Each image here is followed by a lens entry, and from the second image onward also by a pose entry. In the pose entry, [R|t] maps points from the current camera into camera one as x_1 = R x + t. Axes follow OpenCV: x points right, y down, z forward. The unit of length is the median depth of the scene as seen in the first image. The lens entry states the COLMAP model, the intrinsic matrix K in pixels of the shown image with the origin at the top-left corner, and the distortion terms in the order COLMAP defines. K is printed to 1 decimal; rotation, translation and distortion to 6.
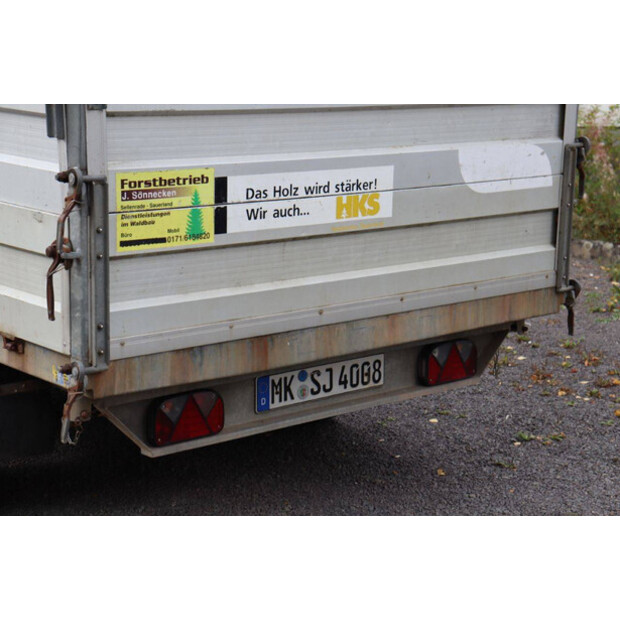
lens RADIAL K [[1327.4, 0, 310.0], [0, 1327.4, 310.0], [0, 0, 1]] dist [0.286772, 0.263928]
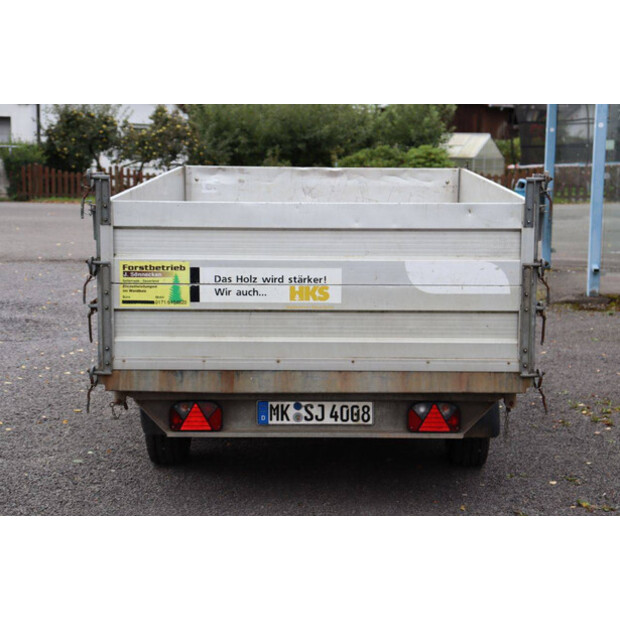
lens RADIAL K [[1338.9, 0, 310.0], [0, 1338.9, 310.0], [0, 0, 1]] dist [0.310644, 0.182764]
pose [[0.753304, 0.085949, -0.652032, 1.002601], [-0.124535, 0.992129, -0.013097, -0.039809], [0.645774, 0.091067, 0.758079, -0.131809]]
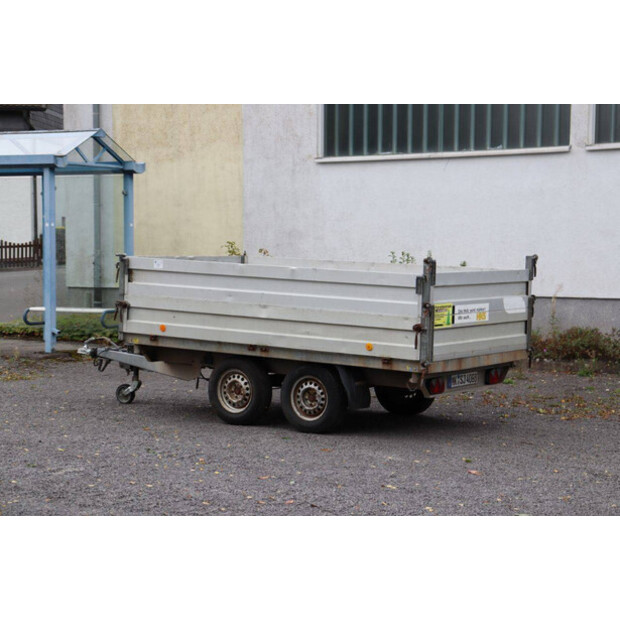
lens RADIAL K [[1449.4, 0, 310.0], [0, 1449.4, 310.0], [0, 0, 1]] dist [0.386019, 0.393248]
pose [[0.964396, -0.013488, 0.264120, -1.182307], [0.049352, 0.990334, -0.129628, 0.308682], [-0.259818, 0.138047, 0.955739, -2.001182]]
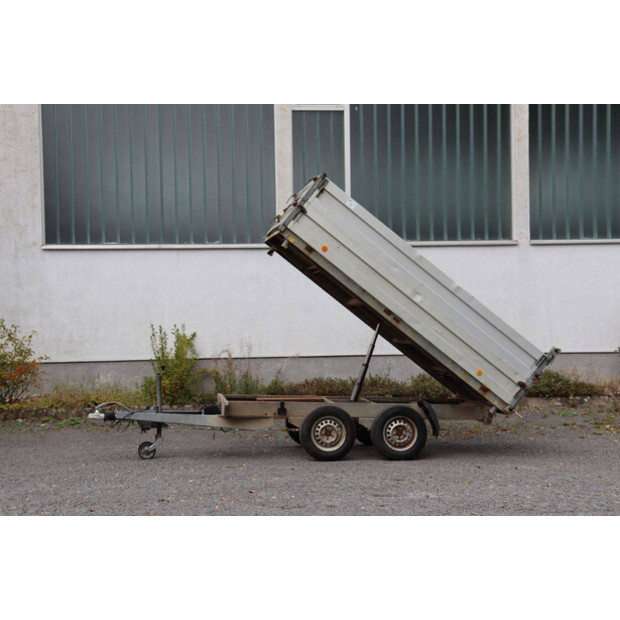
lens RADIAL K [[1192.2, 0, 310.0], [0, 1192.2, 310.0], [0, 0, 1]] dist [0.187071, 0.319047]
pose [[0.547078, -0.007006, 0.837053, -3.358193], [0.168733, 0.980362, -0.102075, 0.043504], [-0.819900, 0.197081, 0.537516, -0.589493]]
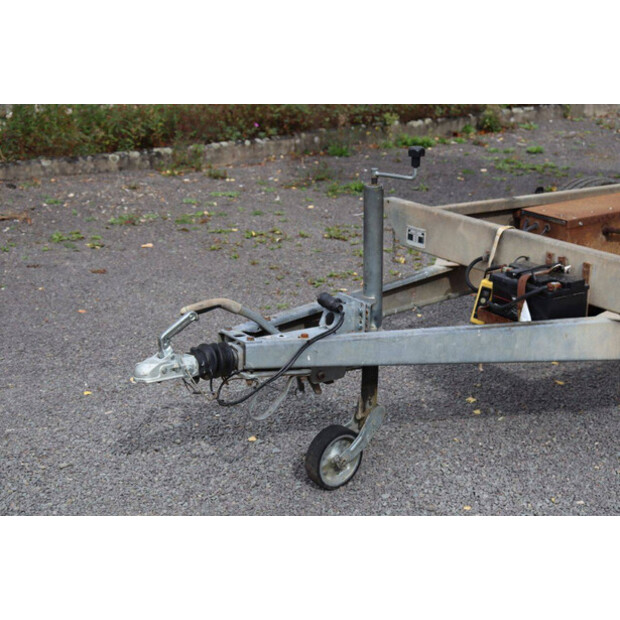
lens RADIAL K [[1161.4, 0, 310.0], [0, 1161.4, 310.0], [0, 0, 1]] dist [0.196945, 0.150915]
pose [[0.093941, -0.302058, 0.948650, -1.507550], [0.180869, 0.942185, 0.282088, -0.376095], [-0.979011, 0.145081, 0.143143, 1.672163]]
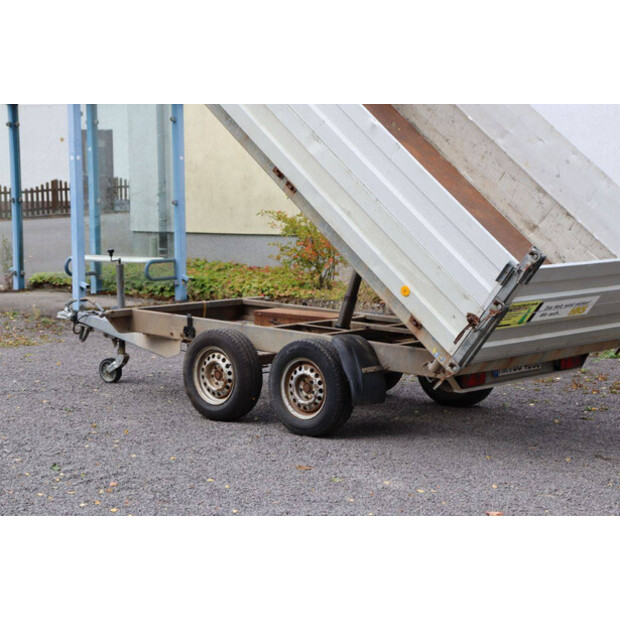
lens RADIAL K [[1449.4, 0, 310.0], [0, 1449.4, 310.0], [0, 0, 1]] dist [0.386019, 0.393248]
pose [[0.990545, -0.021936, 0.135420, -0.639454], [0.034743, 0.995065, -0.092946, 0.176965], [-0.132713, 0.096772, 0.986419, -1.232673]]
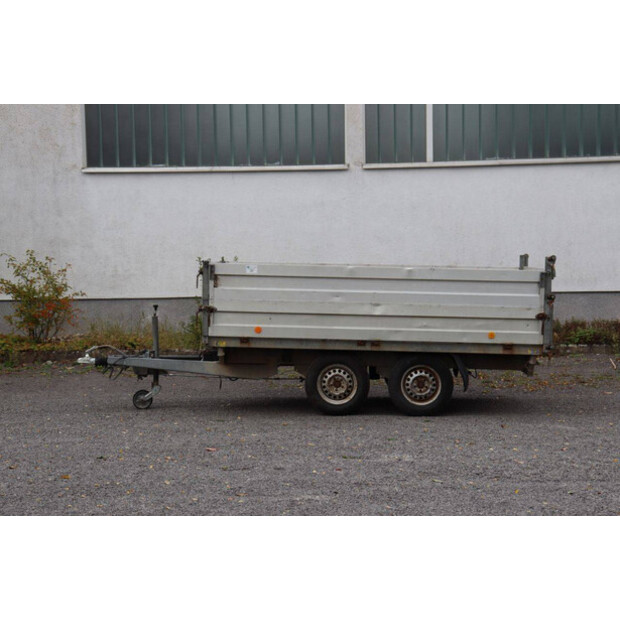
lens RADIAL K [[1338.9, 0, 310.0], [0, 1338.9, 310.0], [0, 0, 1]] dist [0.310644, 0.182764]
pose [[0.665954, -0.047006, 0.744511, -2.991937], [0.152537, 0.985507, -0.074220, 0.105455], [-0.730232, 0.162993, 0.663472, -0.922503]]
